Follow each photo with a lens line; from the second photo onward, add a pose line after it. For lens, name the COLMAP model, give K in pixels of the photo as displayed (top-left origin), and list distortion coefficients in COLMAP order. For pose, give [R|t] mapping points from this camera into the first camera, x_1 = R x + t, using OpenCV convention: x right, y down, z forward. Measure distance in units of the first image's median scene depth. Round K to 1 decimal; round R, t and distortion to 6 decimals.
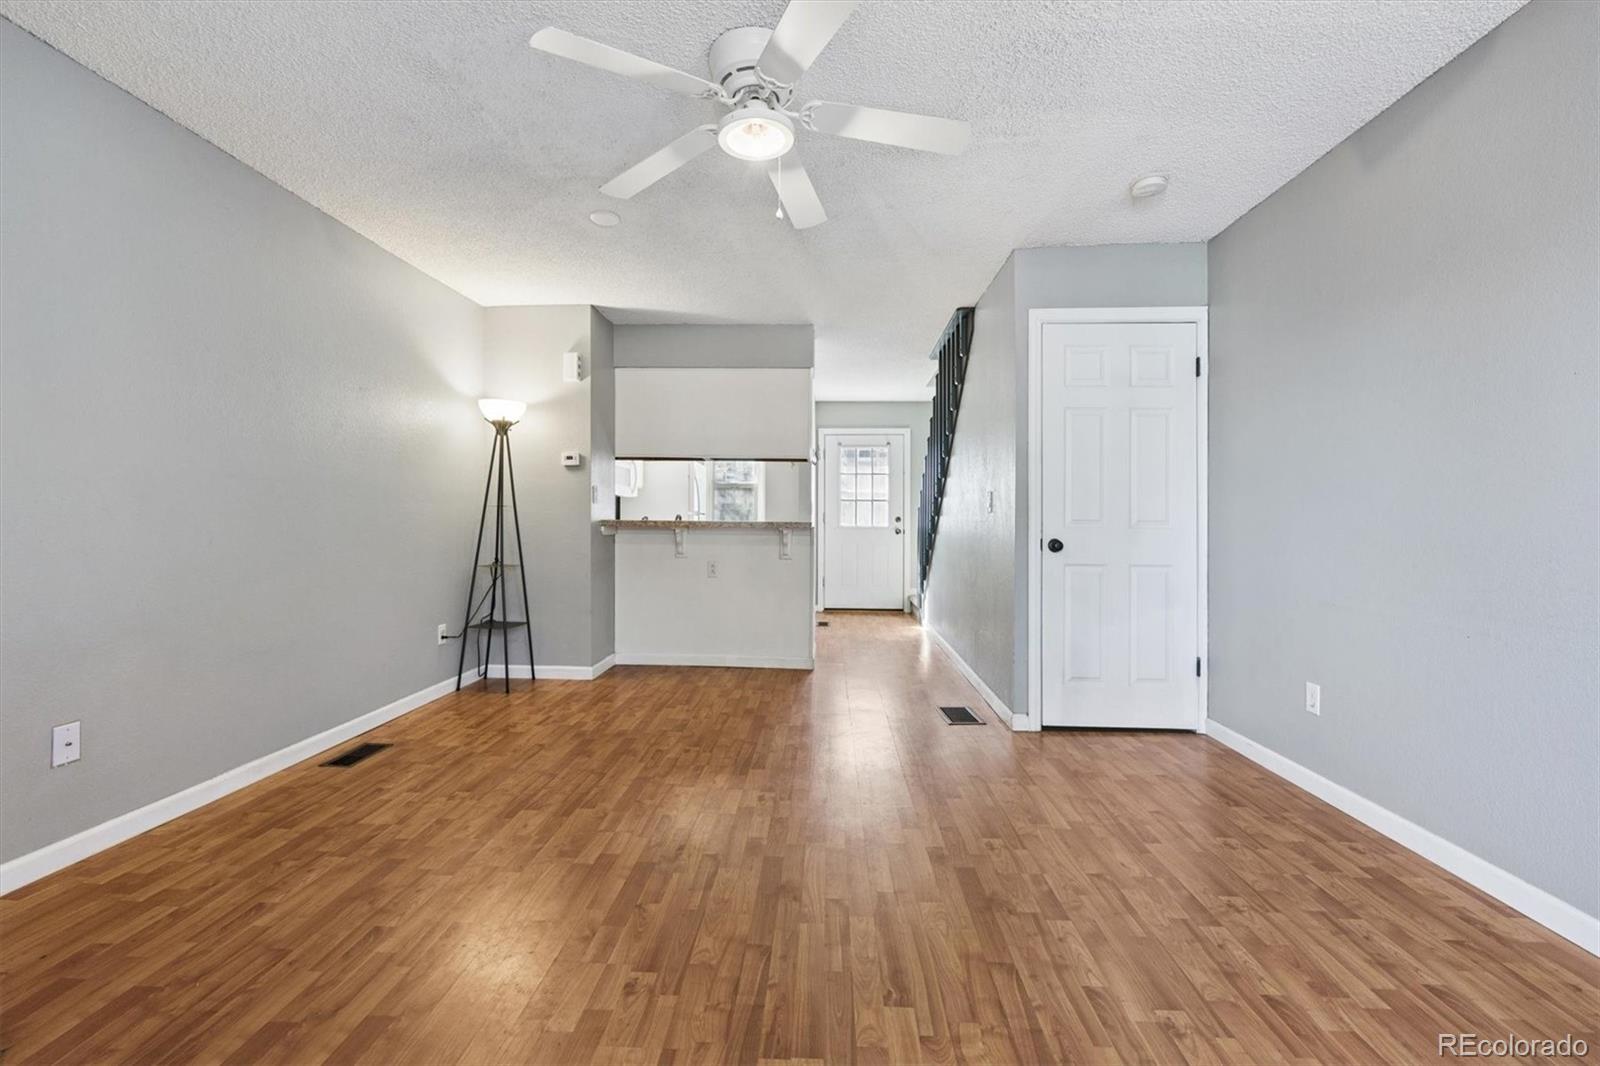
lens RADIAL K [[673.4, 0, 790.7], [0, 673.4, 516.5], [0, 0, 1]] dist [0.001162, 0.000198]
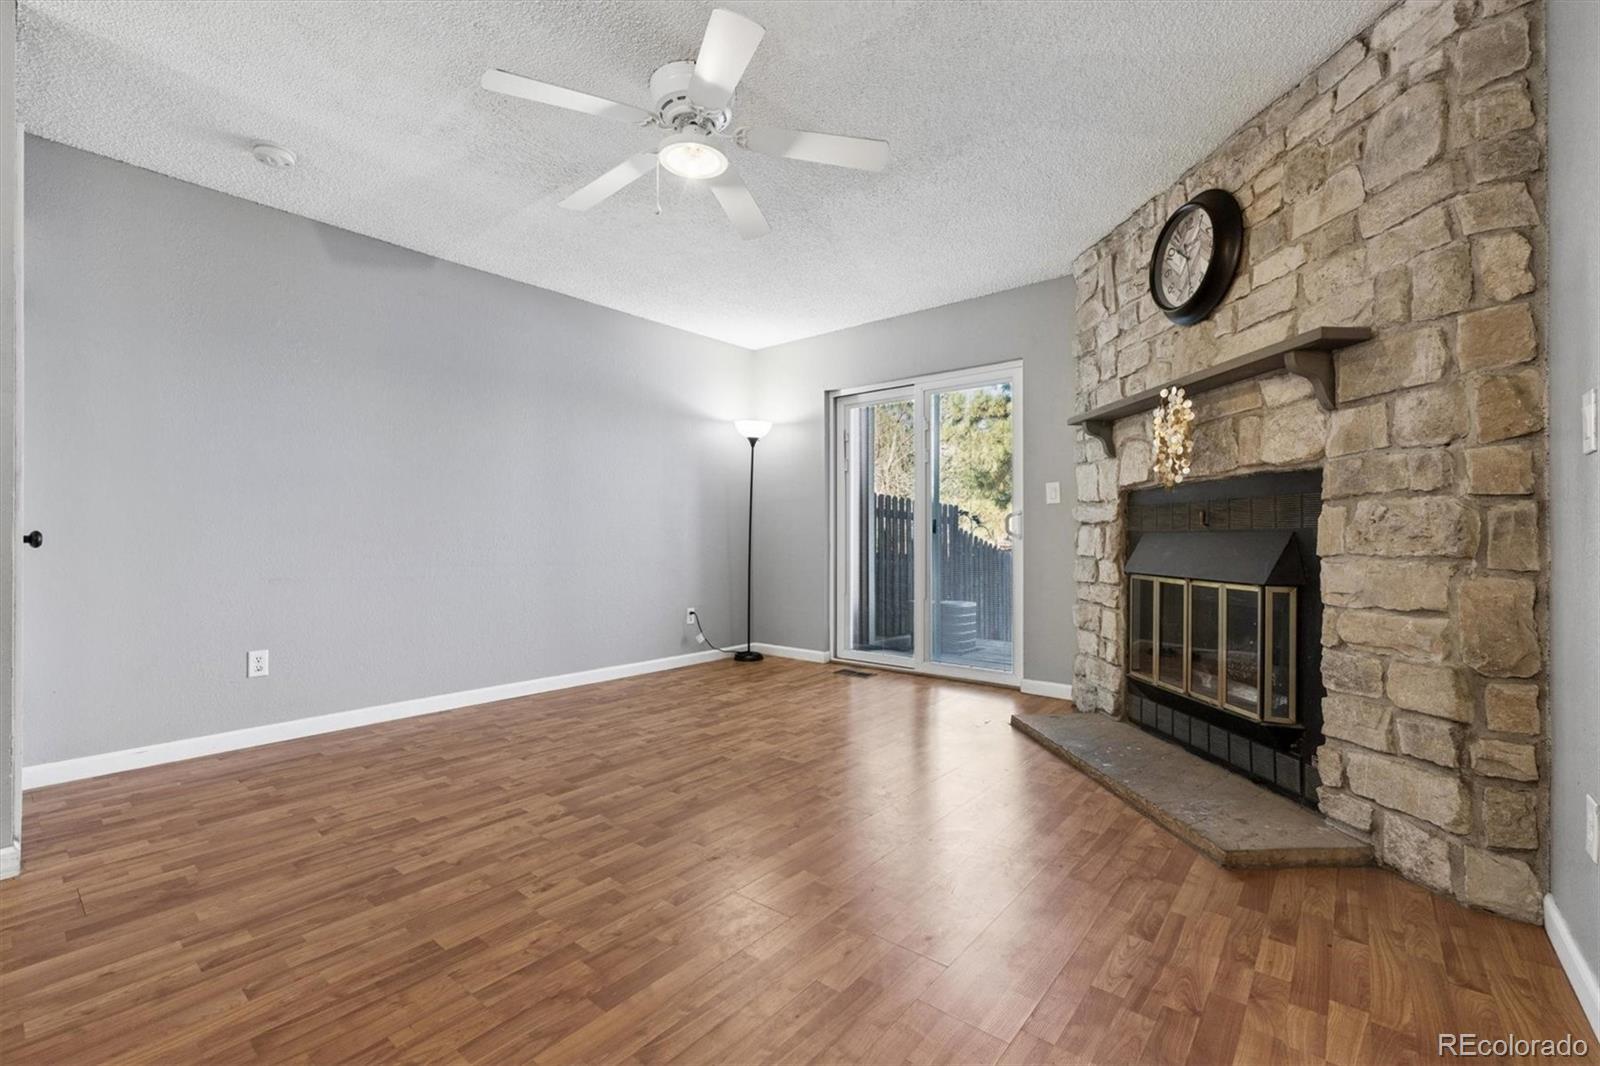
lens RADIAL K [[682.6, 0, 795.8], [0, 682.6, 529.9], [0, 0, 1]] dist [0.003060, 0.000677]
pose [[-0.804073, 0.002623, 0.594525, -0.515869], [-0.008967, 0.999823, -0.016540, 0.039114], [-0.594463, -0.018631, -0.803907, 1.079859]]
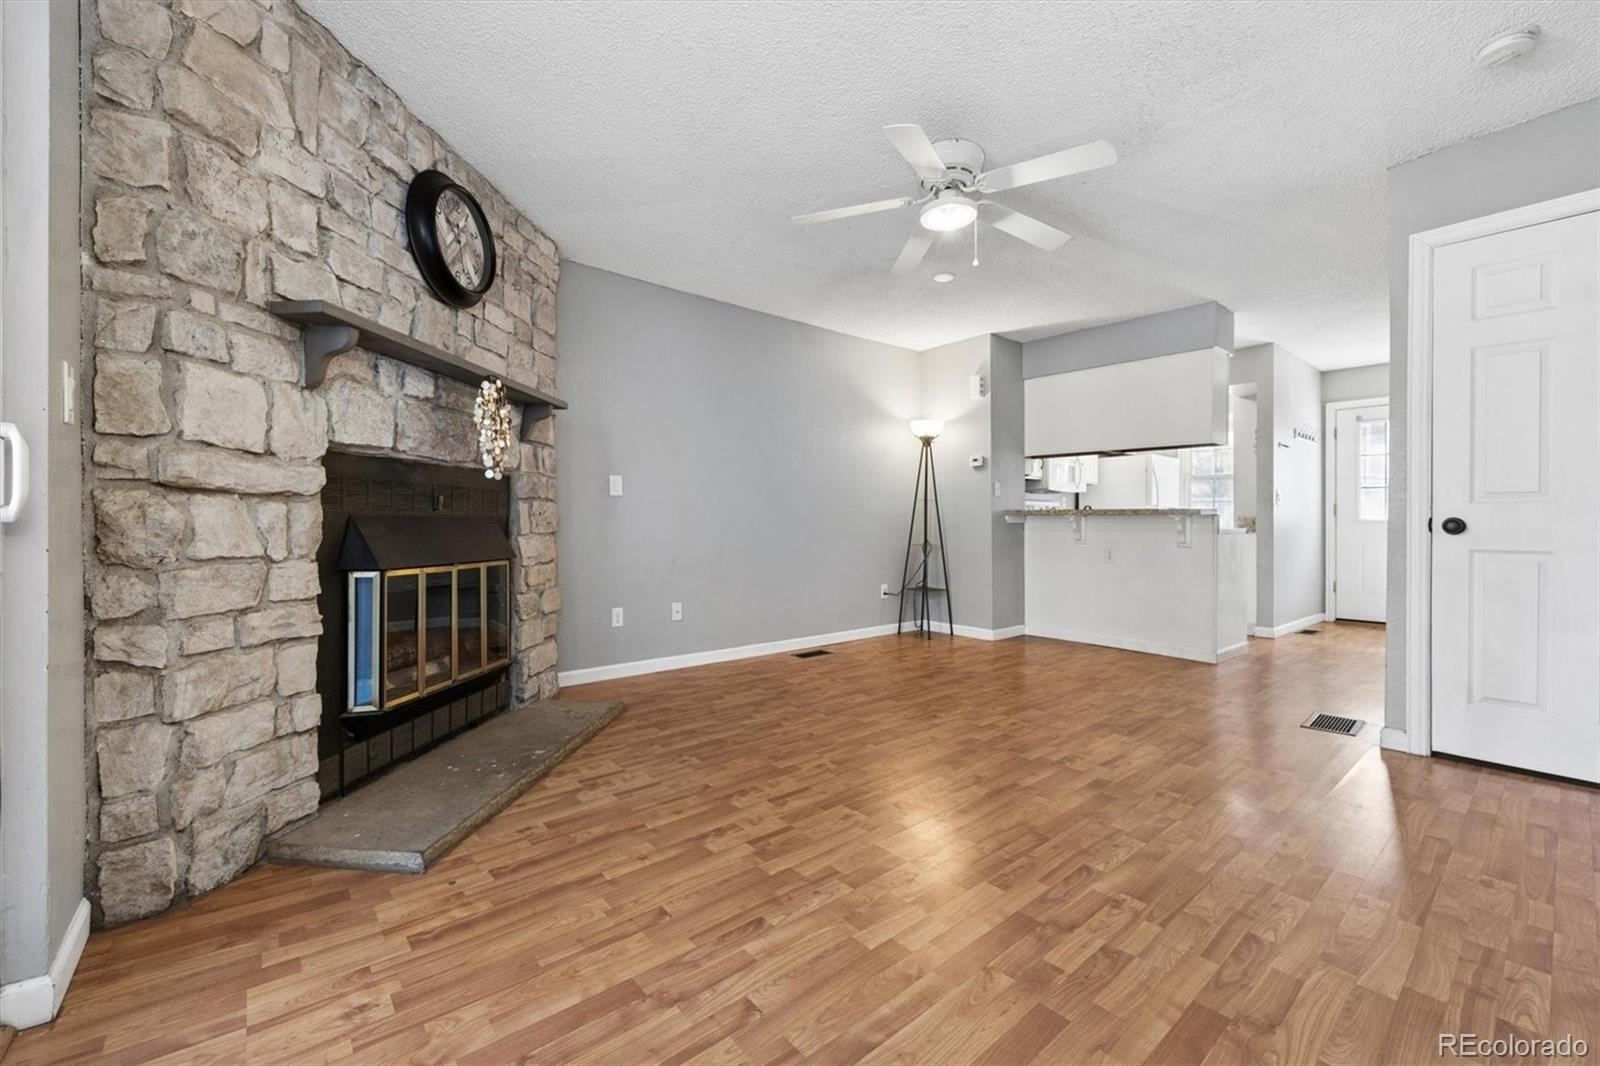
lens RADIAL K [[650.1, 0, 800.2], [0, 650.1, 524.5], [0, 0, 1]] dist [-0.001059, 0.000278]
pose [[0.685511, -0.003427, -0.728054, 0.422425], [0.007395, 0.999970, 0.002256, 0.034702], [0.728025, -0.006930, 0.685516, -0.078499]]
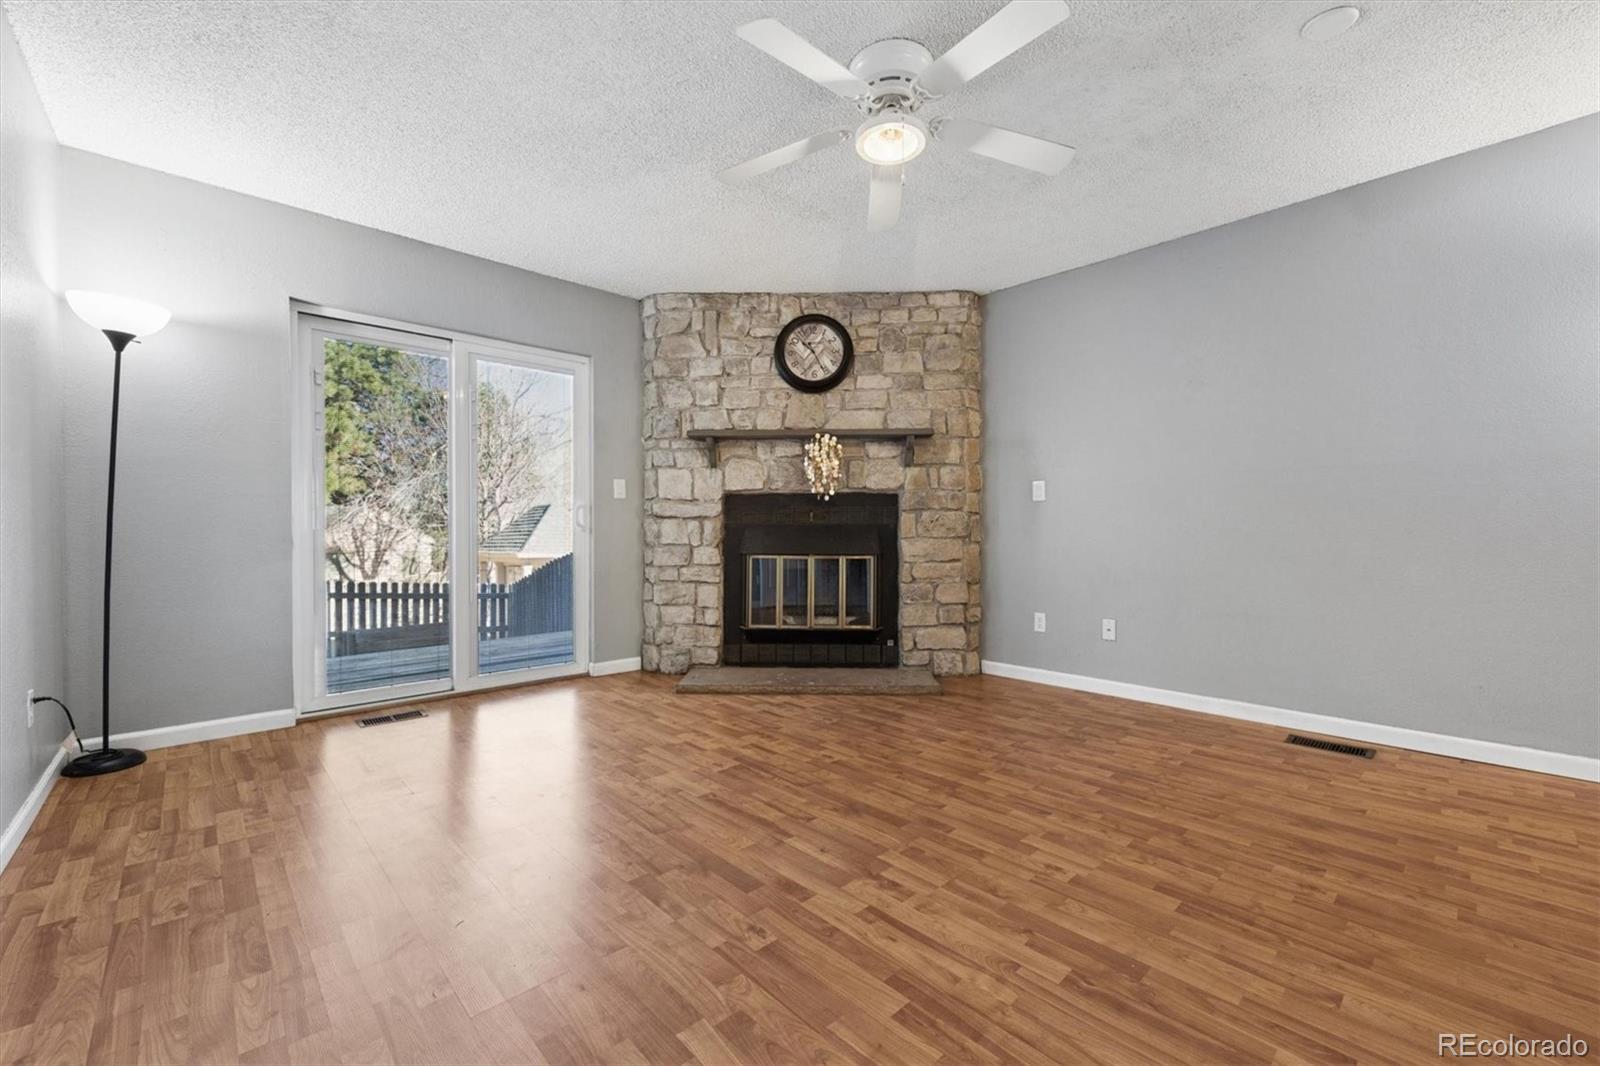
lens RADIAL K [[650.1, 0, 800.0], [0, 650.1, 533.0], [0, 0, 1]] dist [-0.000386, 0.000282]
pose [[-0.687025, -0.001033, -0.726633, 0.493323], [0.004632, 0.999972, -0.005801, 0.045478], [0.726619, -0.007351, -0.687001, 0.971406]]
